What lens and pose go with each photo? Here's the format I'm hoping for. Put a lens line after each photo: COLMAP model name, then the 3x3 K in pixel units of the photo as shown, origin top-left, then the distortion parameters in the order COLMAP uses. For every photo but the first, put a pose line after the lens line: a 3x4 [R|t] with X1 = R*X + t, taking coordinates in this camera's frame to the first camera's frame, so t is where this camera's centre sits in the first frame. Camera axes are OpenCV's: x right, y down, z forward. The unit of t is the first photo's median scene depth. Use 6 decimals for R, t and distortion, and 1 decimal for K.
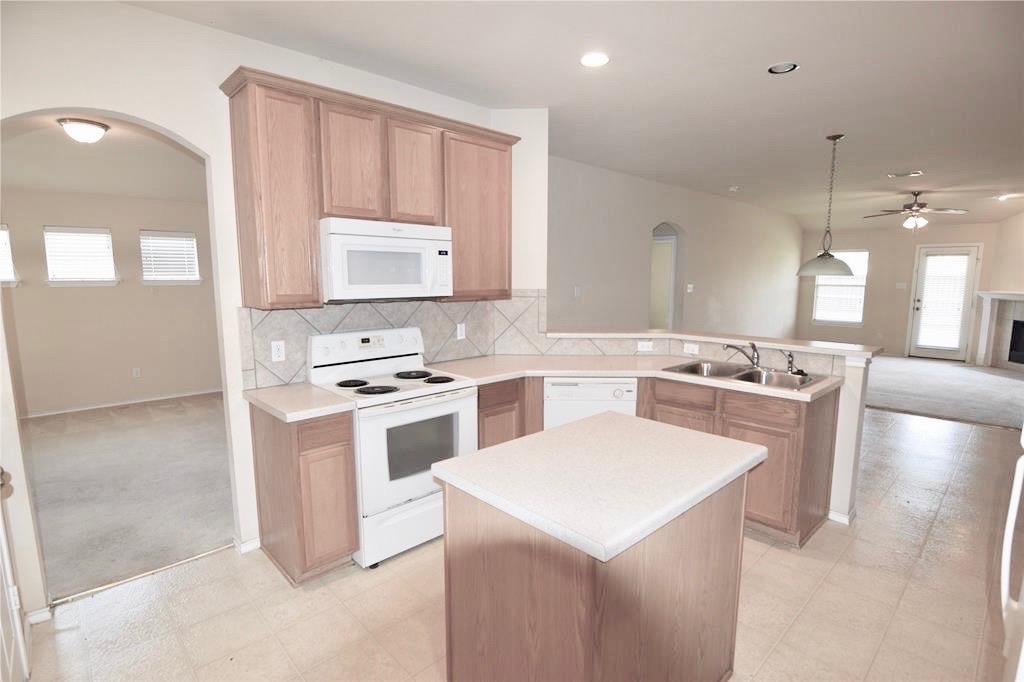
lens RADIAL K [[499.5, 0, 512.0], [0, 499.5, 341.0], [0, 0, 1]] dist [-0.000728, -0.014434]
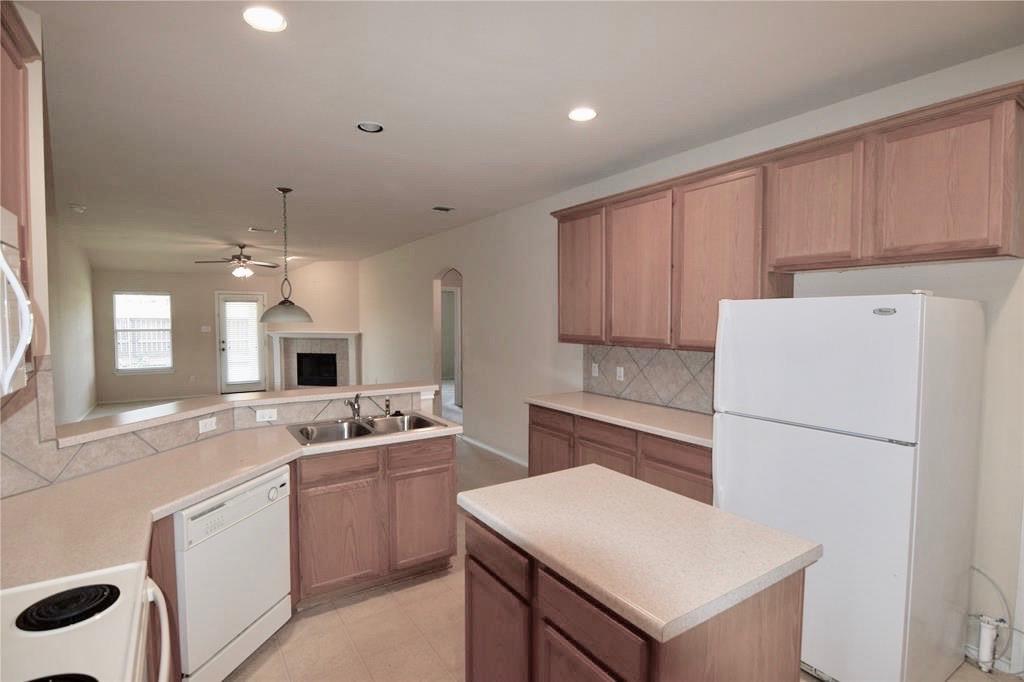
lens RADIAL K [[499.5, 0, 512.0], [0, 499.5, 341.0], [0, 0, 1]] dist [-0.000728, -0.014434]
pose [[0.180950, -0.046901, 0.982373, -0.160452], [0.128223, 0.991462, 0.023716, -0.032146], [-0.975098, 0.121671, 0.185419, 0.201733]]
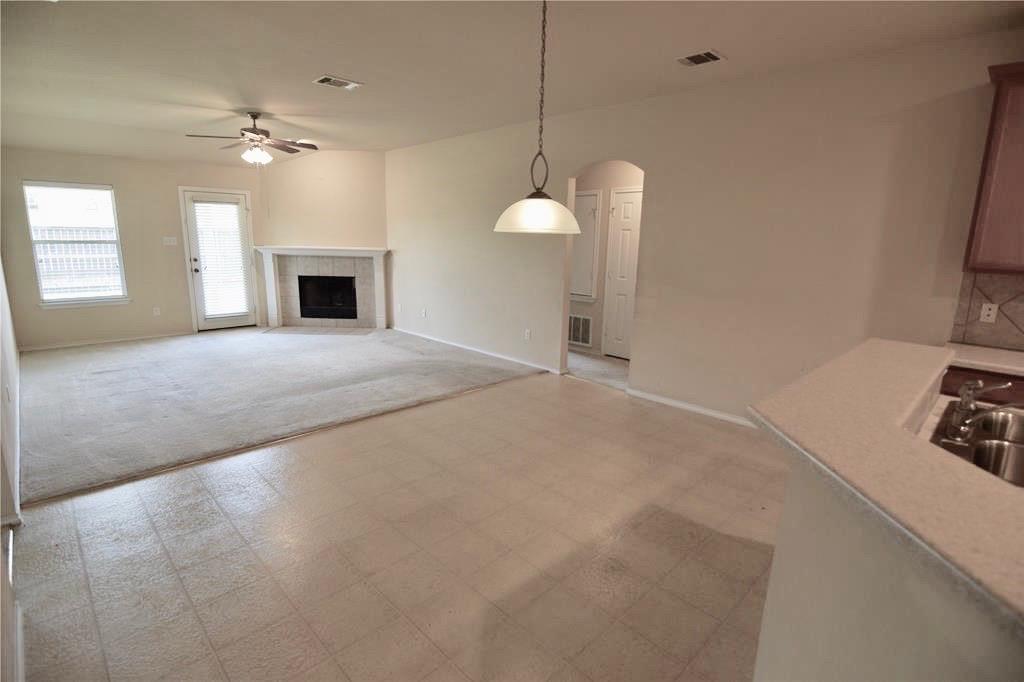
lens RADIAL K [[499.5, 0, 512.0], [0, 499.5, 341.0], [0, 0, 1]] dist [-0.000728, -0.014434]
pose [[-0.009836, -0.205239, 0.978662, 0.018068], [0.109486, 0.972605, 0.205069, -0.071909], [-0.993940, 0.109167, 0.012904, 0.573115]]
